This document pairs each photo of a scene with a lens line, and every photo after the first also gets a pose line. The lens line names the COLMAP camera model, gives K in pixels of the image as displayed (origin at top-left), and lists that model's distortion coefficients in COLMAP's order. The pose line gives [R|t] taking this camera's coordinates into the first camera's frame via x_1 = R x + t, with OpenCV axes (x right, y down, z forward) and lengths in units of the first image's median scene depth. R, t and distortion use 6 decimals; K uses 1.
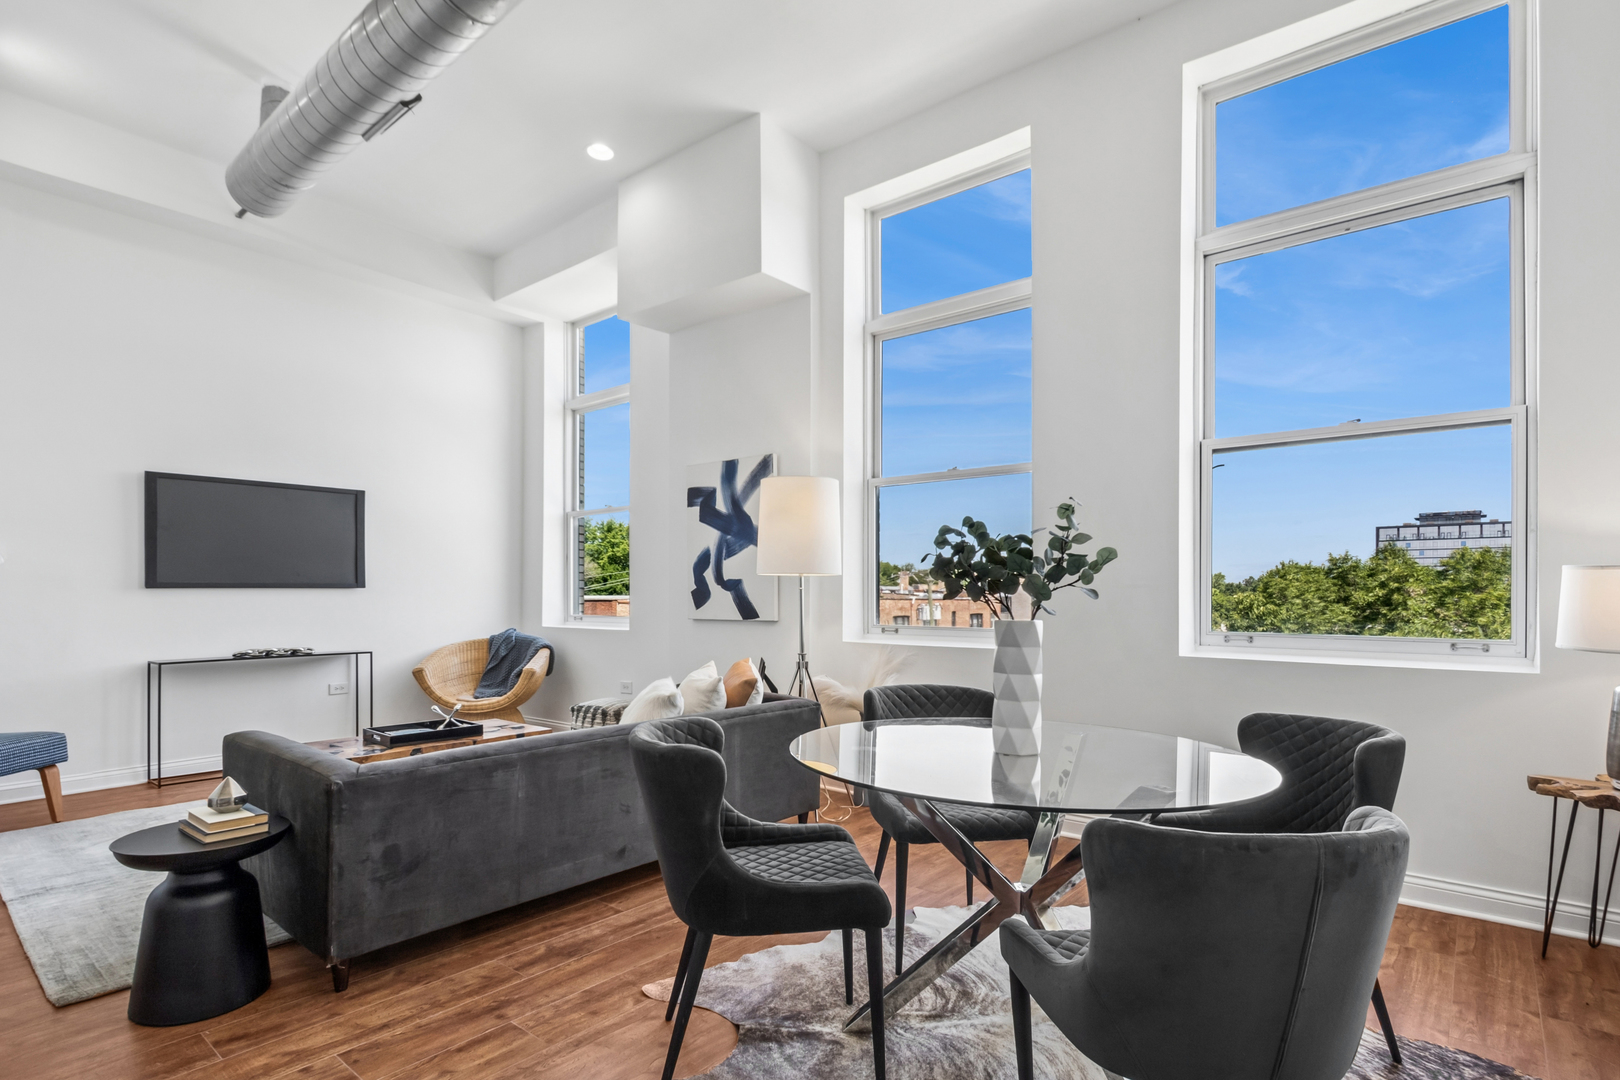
lens RADIAL K [[808.9, 0, 807.5], [0, 808.9, 589.4], [0, 0, 1]] dist [-0.000812, 0.000656]
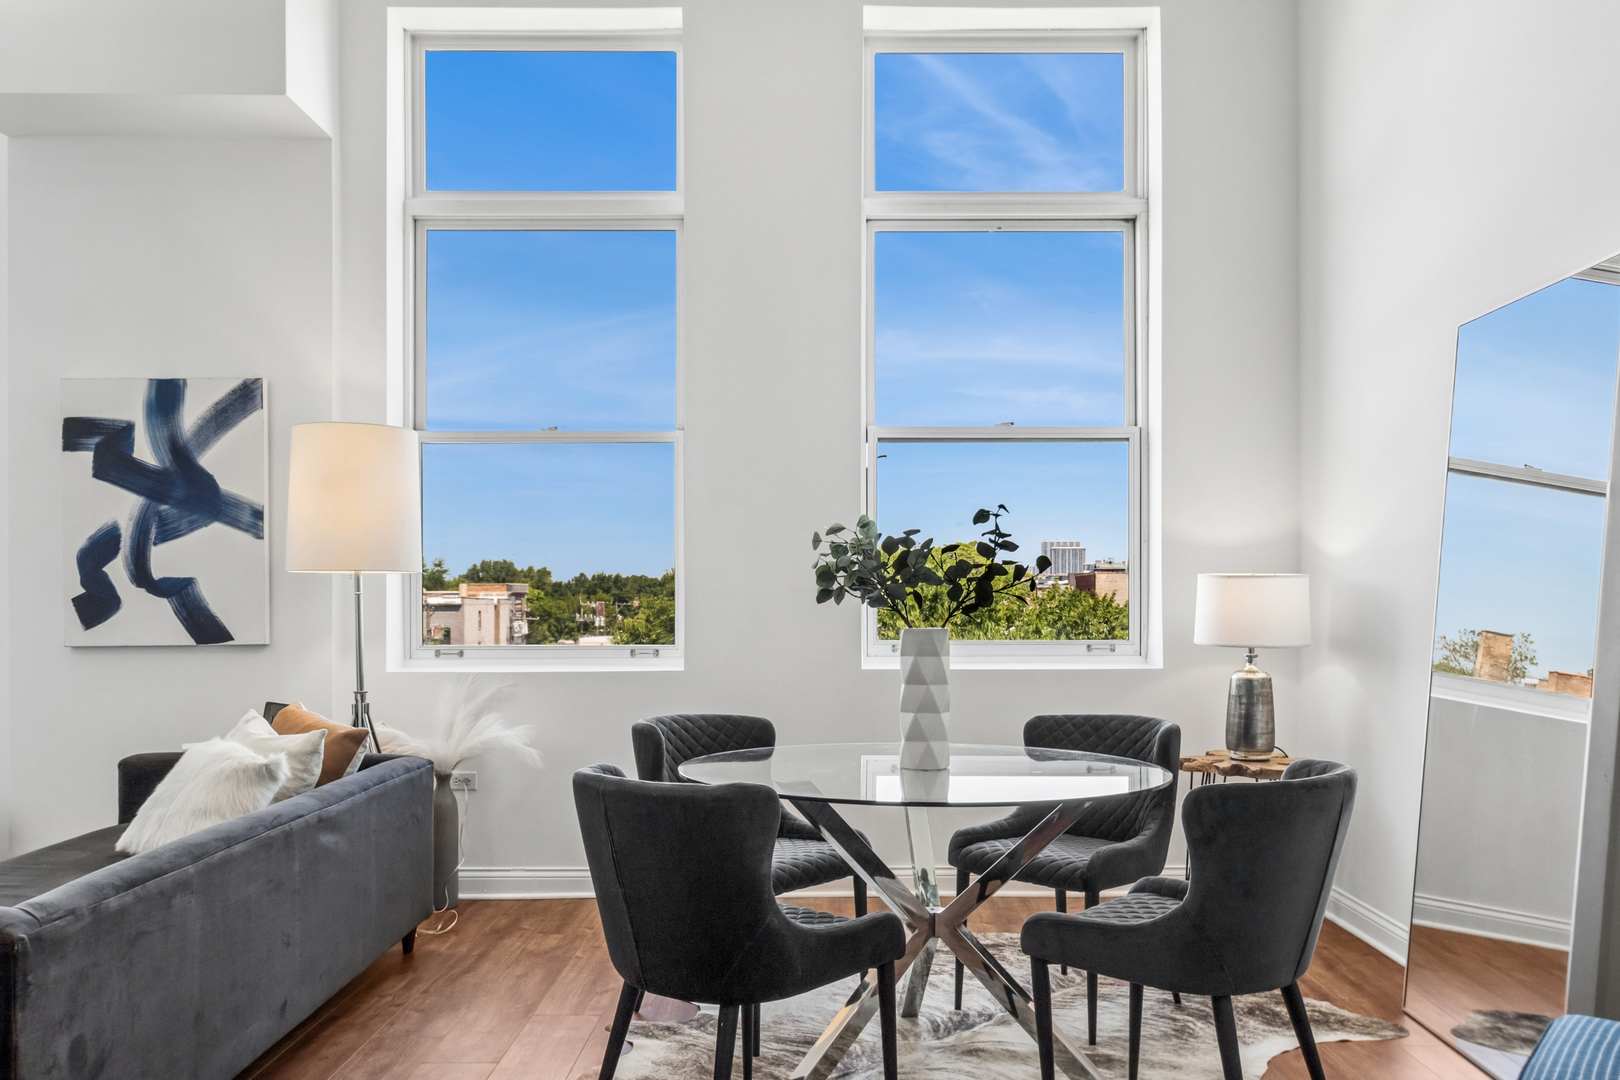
lens RADIAL K [[1239.5, 0, 812.3], [0, 1239.5, 597.5], [0, 0, 1]] dist [-0.001663, -0.002621]
pose [[0.770734, -0.004304, 0.637142, -0.315509], [0.001050, 0.999984, 0.005486, -0.002573], [-0.637156, -0.003559, 0.770727, -0.012145]]
